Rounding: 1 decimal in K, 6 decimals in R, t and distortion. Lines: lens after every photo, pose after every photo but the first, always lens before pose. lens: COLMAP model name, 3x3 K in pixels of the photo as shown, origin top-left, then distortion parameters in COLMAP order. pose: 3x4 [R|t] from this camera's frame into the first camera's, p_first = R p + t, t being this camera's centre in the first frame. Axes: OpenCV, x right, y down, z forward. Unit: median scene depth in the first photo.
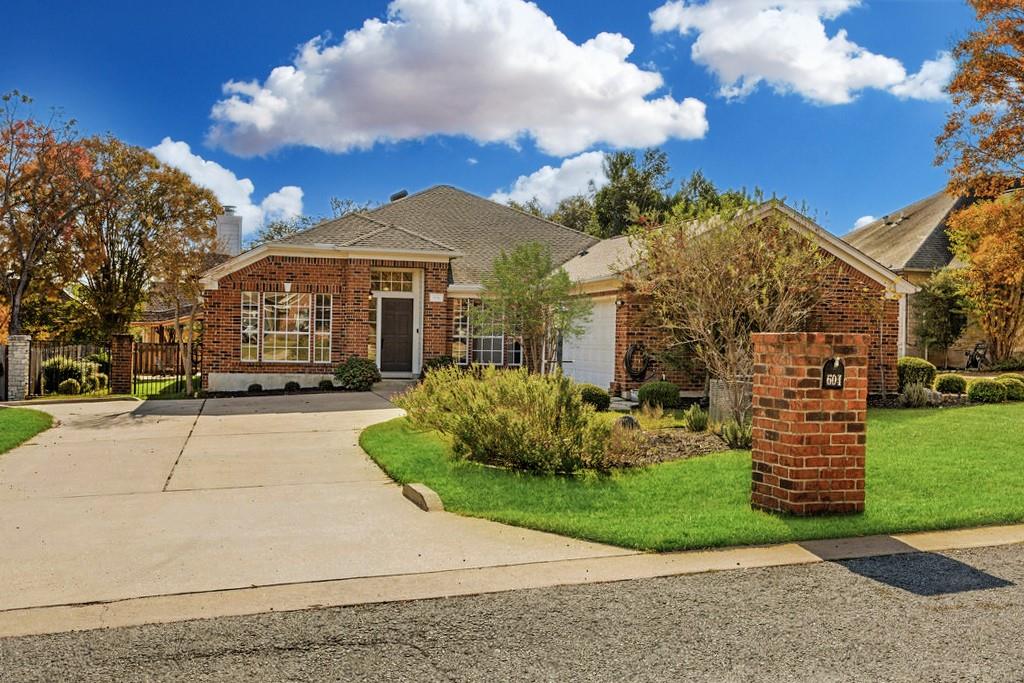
lens RADIAL K [[1052.8, 0, 512.0], [0, 1052.8, 341.5], [0, 0, 1]] dist [-0.000964, -0.001634]
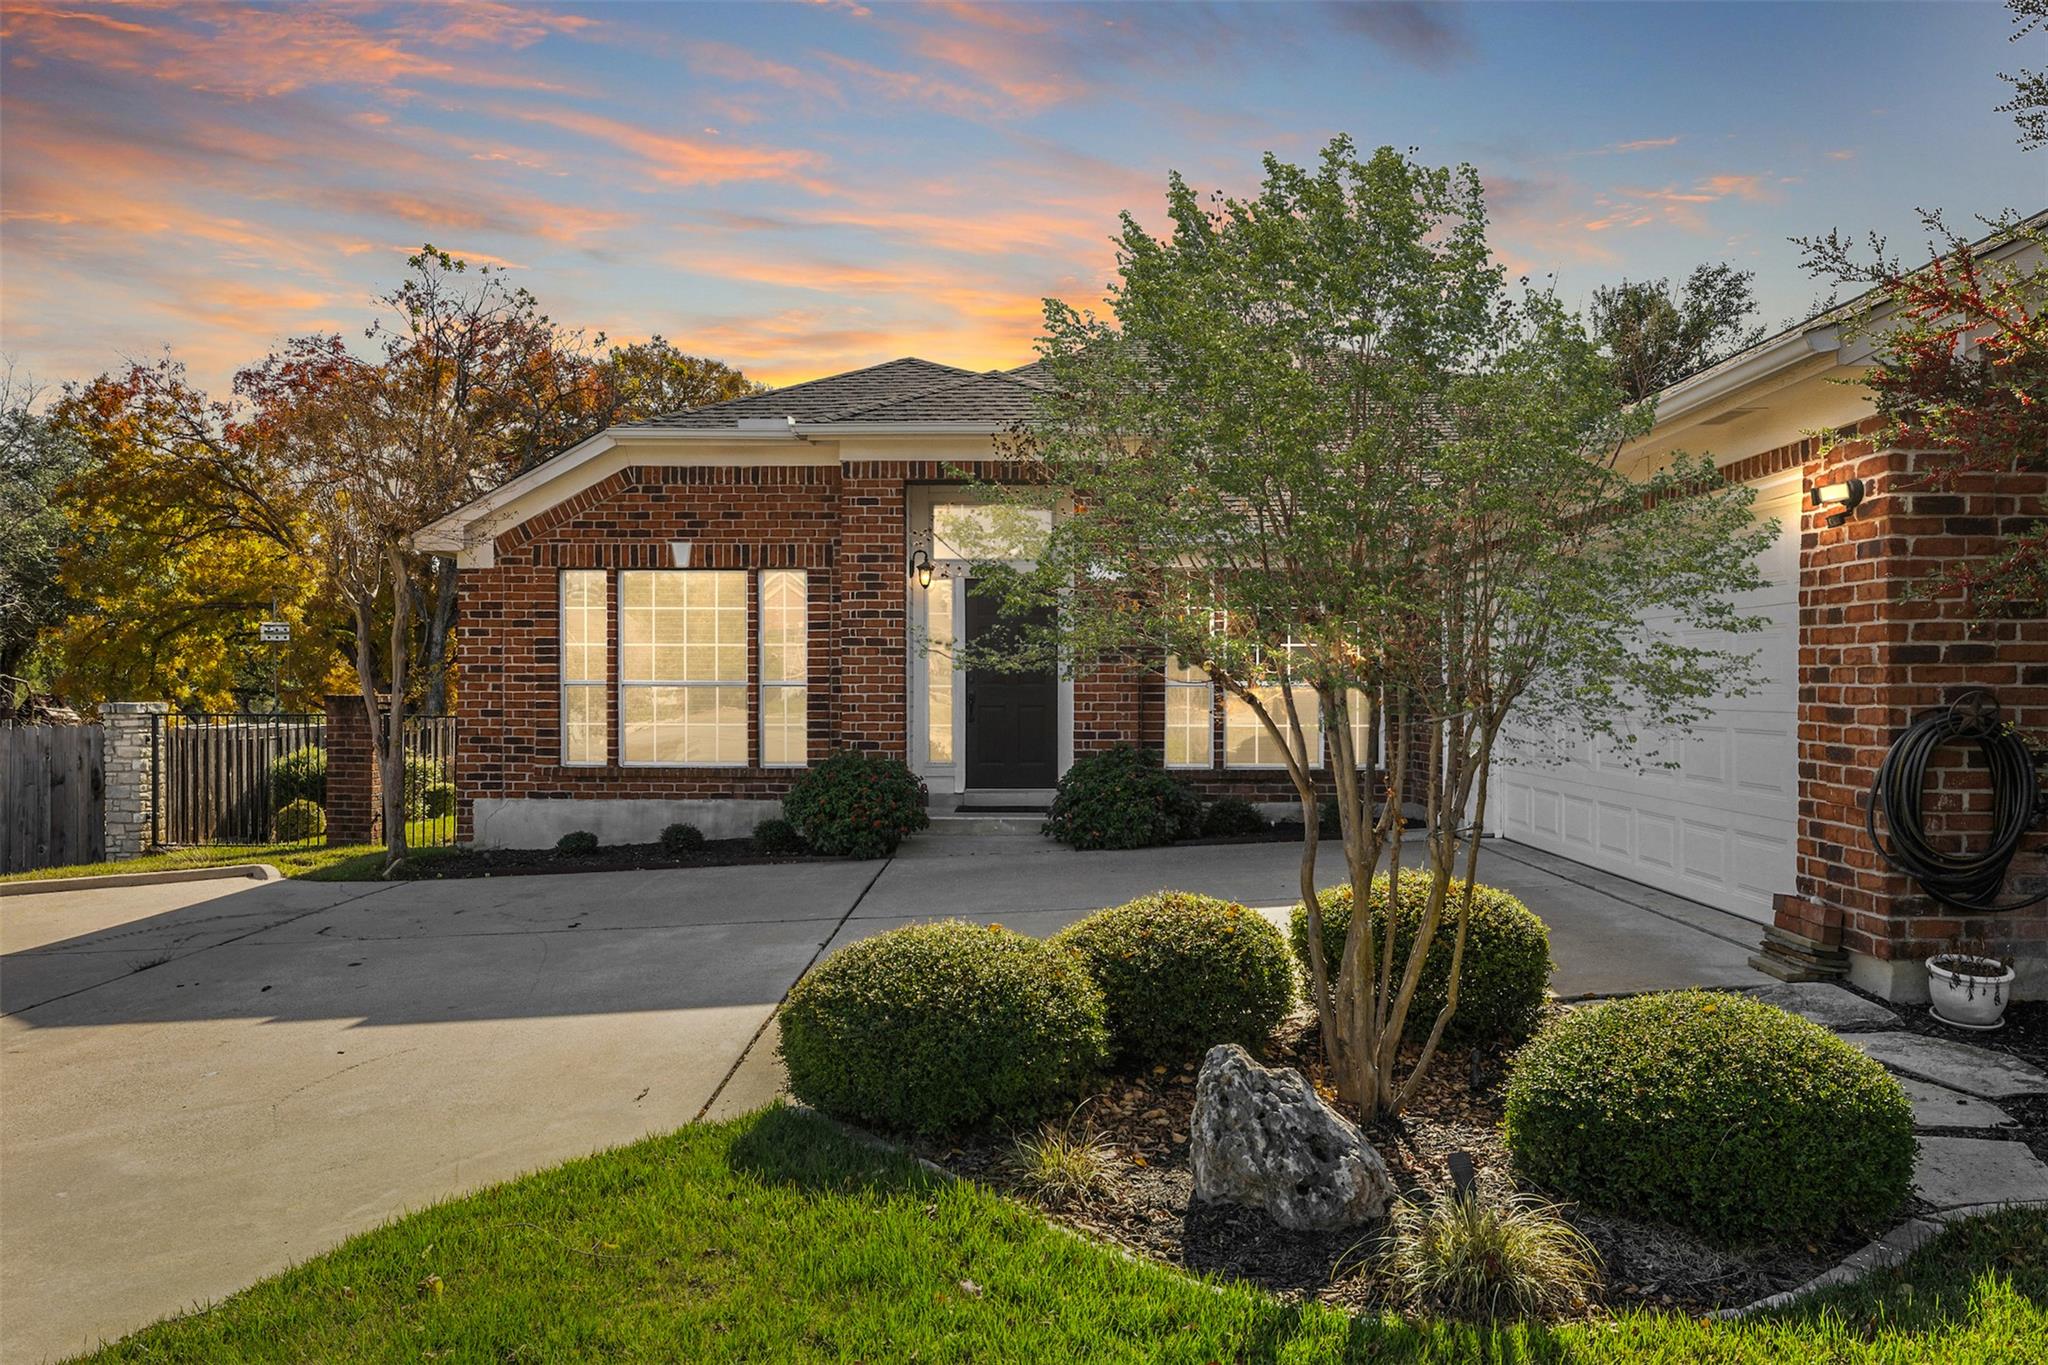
lens RADIAL K [[1322.1, 0, 1024.0], [0, 1322.1, 682.5], [0, 0, 1]] dist [0.003595, 0.000984]
pose [[0.954650, -0.019286, -0.297104, 0.027126], [0.016808, 0.999799, -0.010893, -0.001914], [0.297255, 0.005405, 0.954783, 0.616301]]
